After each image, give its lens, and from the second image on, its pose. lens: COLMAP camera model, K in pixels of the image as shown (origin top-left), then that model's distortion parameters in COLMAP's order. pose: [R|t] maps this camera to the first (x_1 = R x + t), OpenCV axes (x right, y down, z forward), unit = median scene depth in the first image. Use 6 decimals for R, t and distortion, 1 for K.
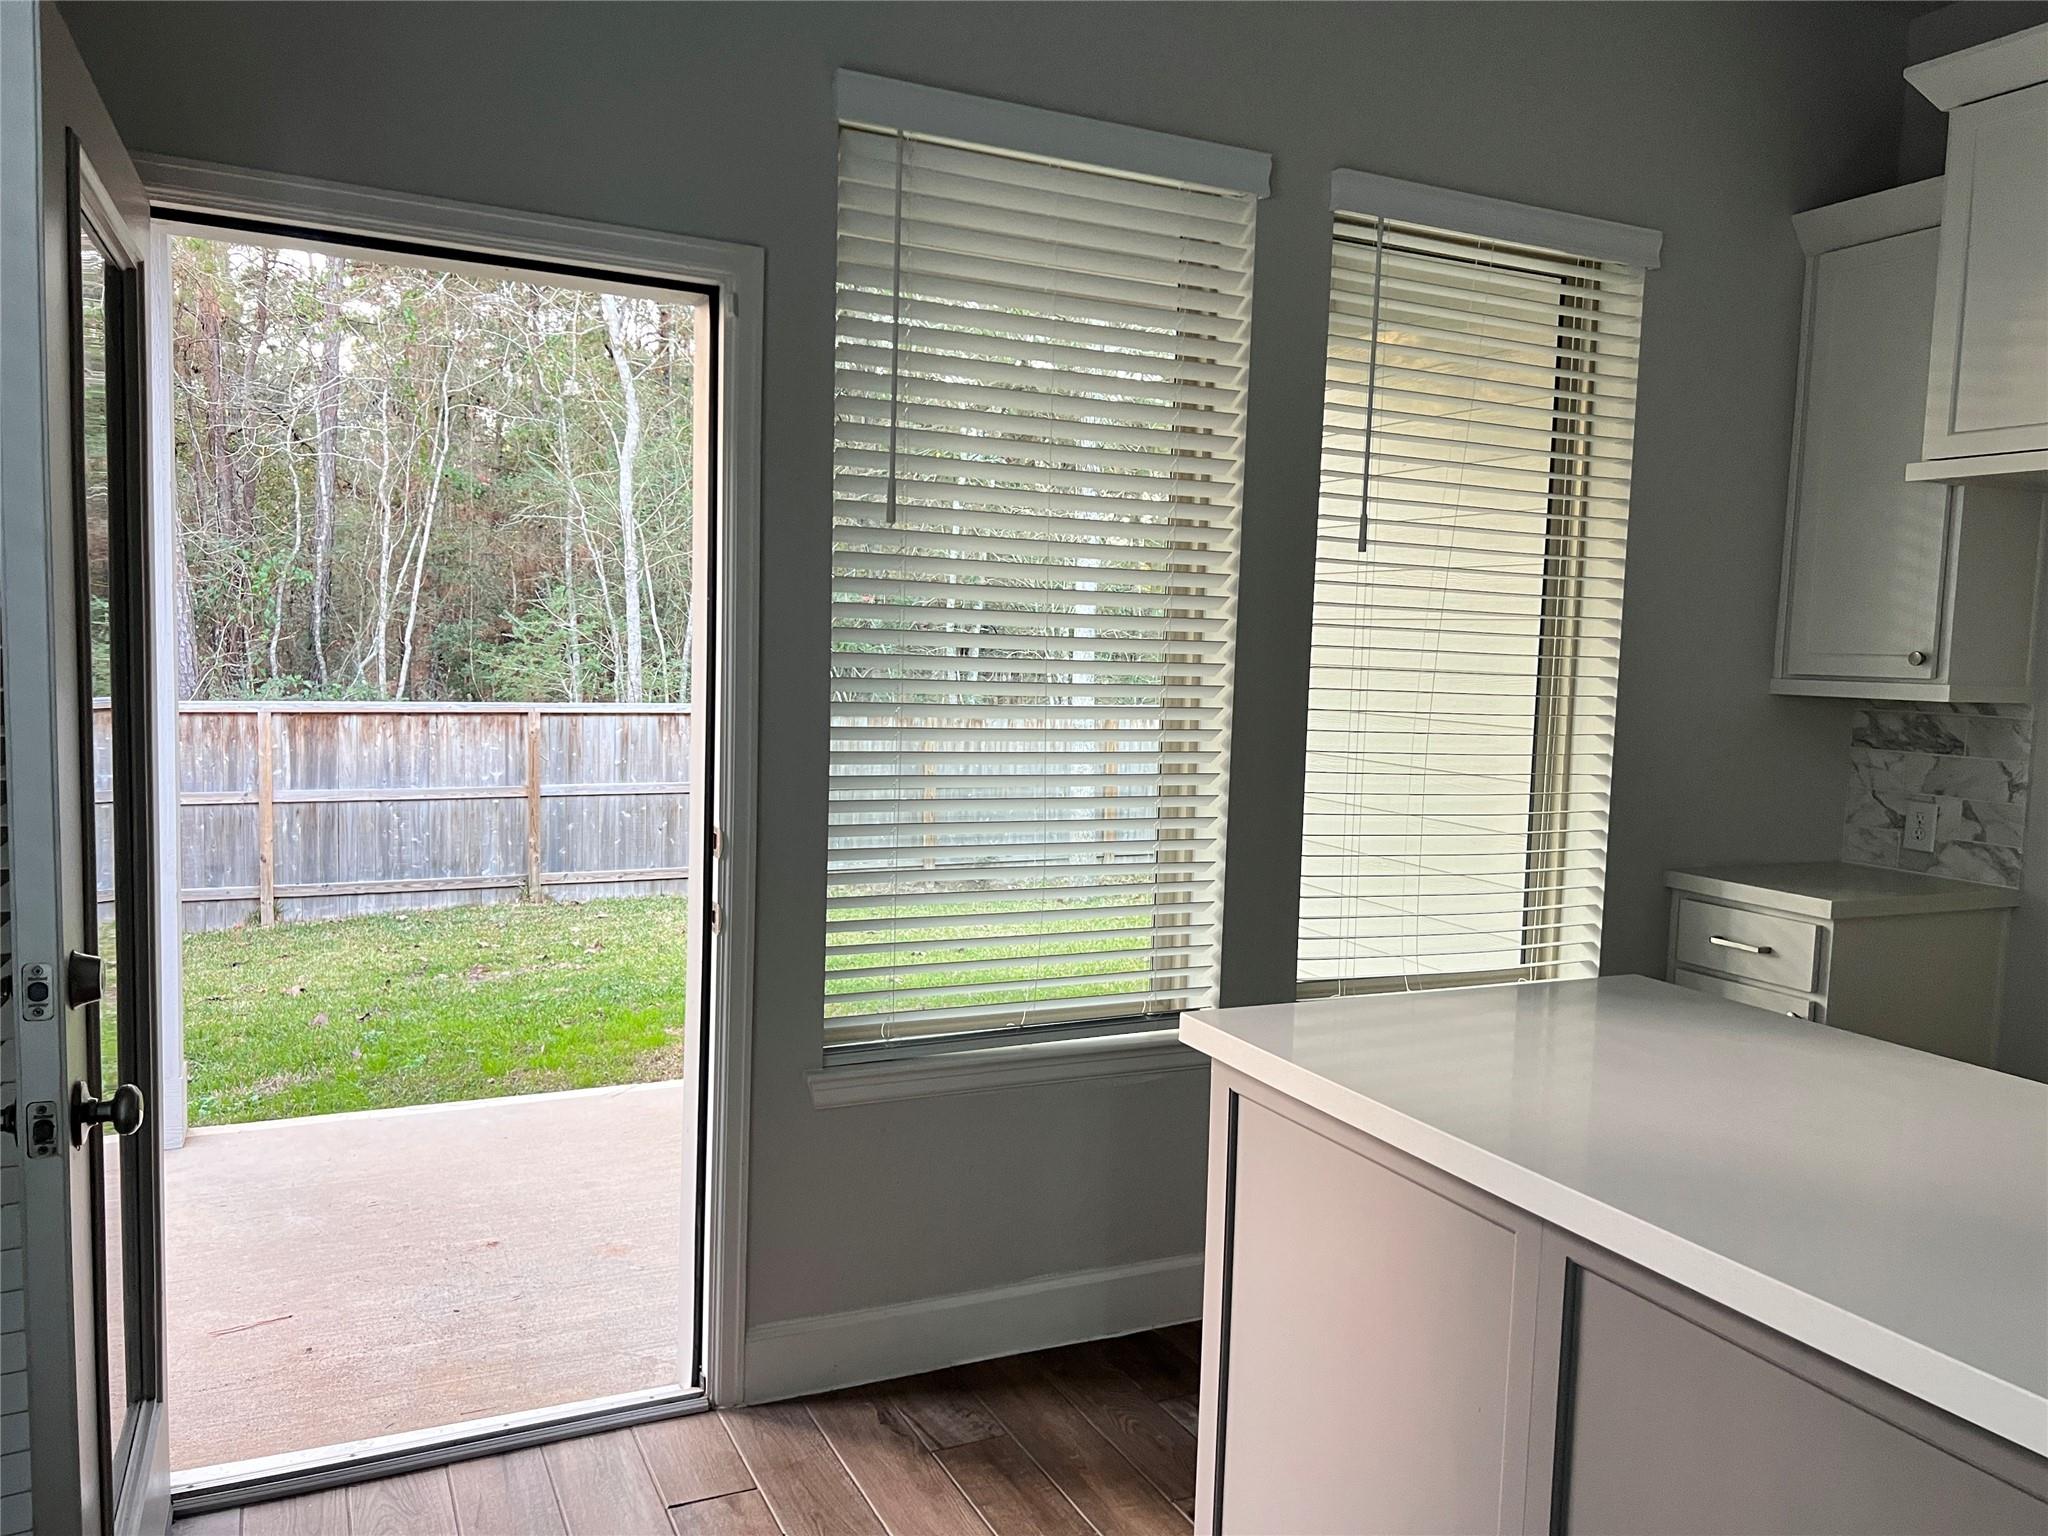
lens RADIAL K [[1536.8, 0, 1011.1], [0, 1536.8, 762.9], [0, 0, 1]] dist [0.022387, -0.014321]
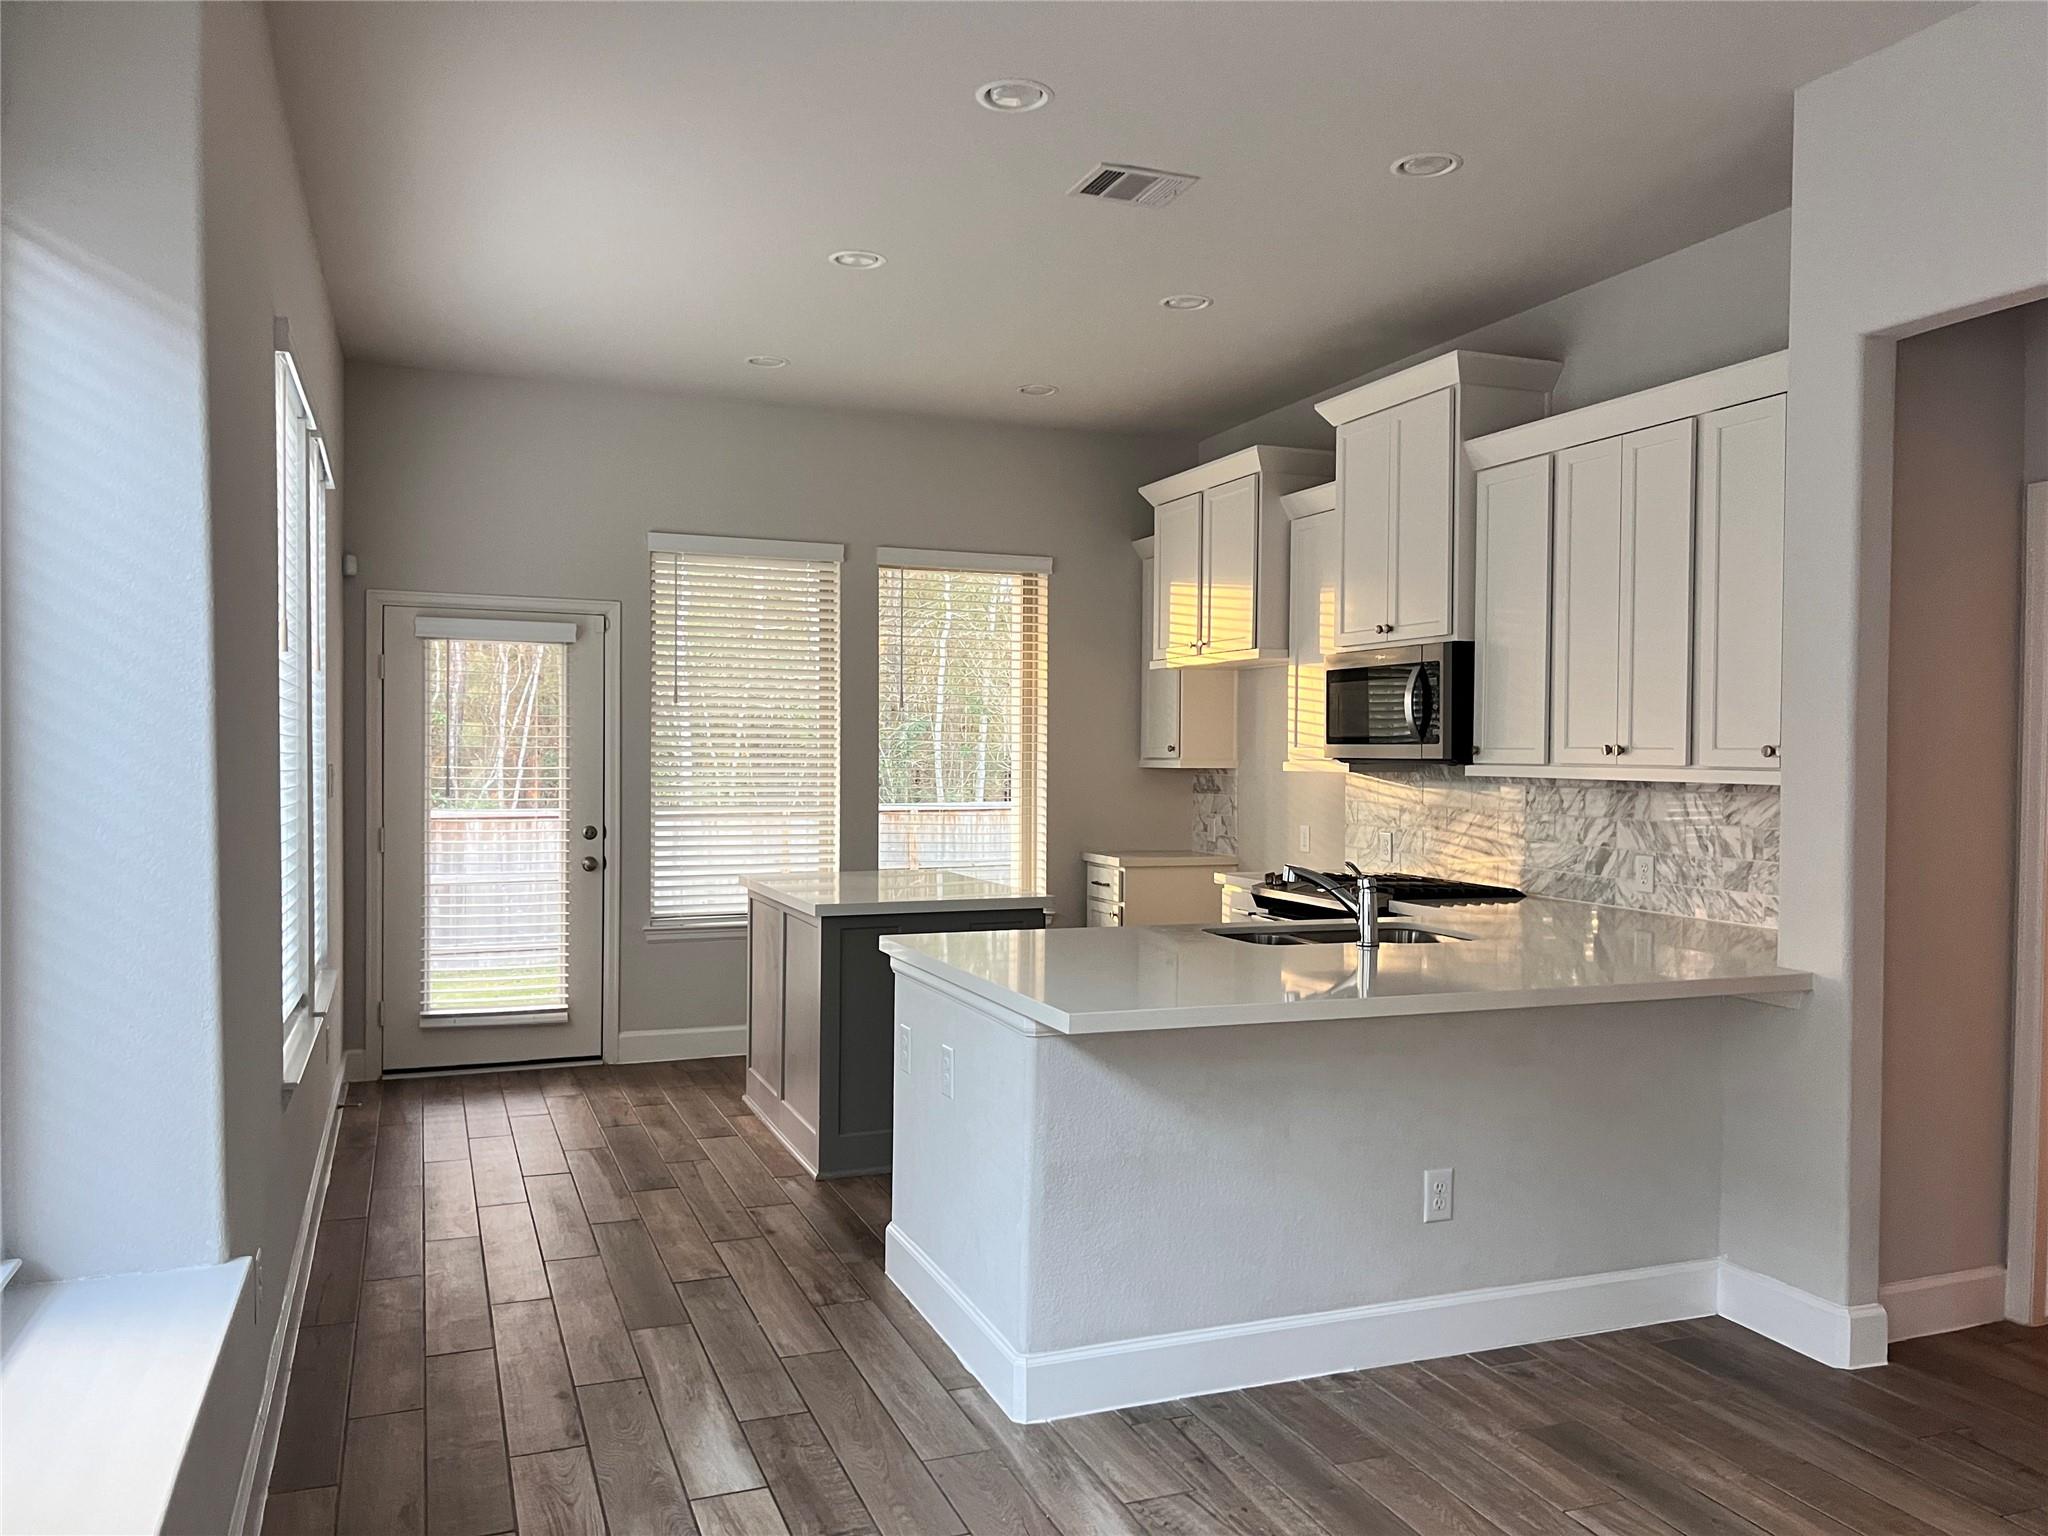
lens RADIAL K [[1536.8, 0, 1036.4], [0, 1536.8, 777.4], [0, 0, 1]] dist [0.022387, -0.014321]
pose [[0.997942, -0.023588, -0.059620, 0.478824], [0.019650, 0.997639, -0.065798, 0.101381], [0.061031, 0.064491, 0.996050, -1.053572]]
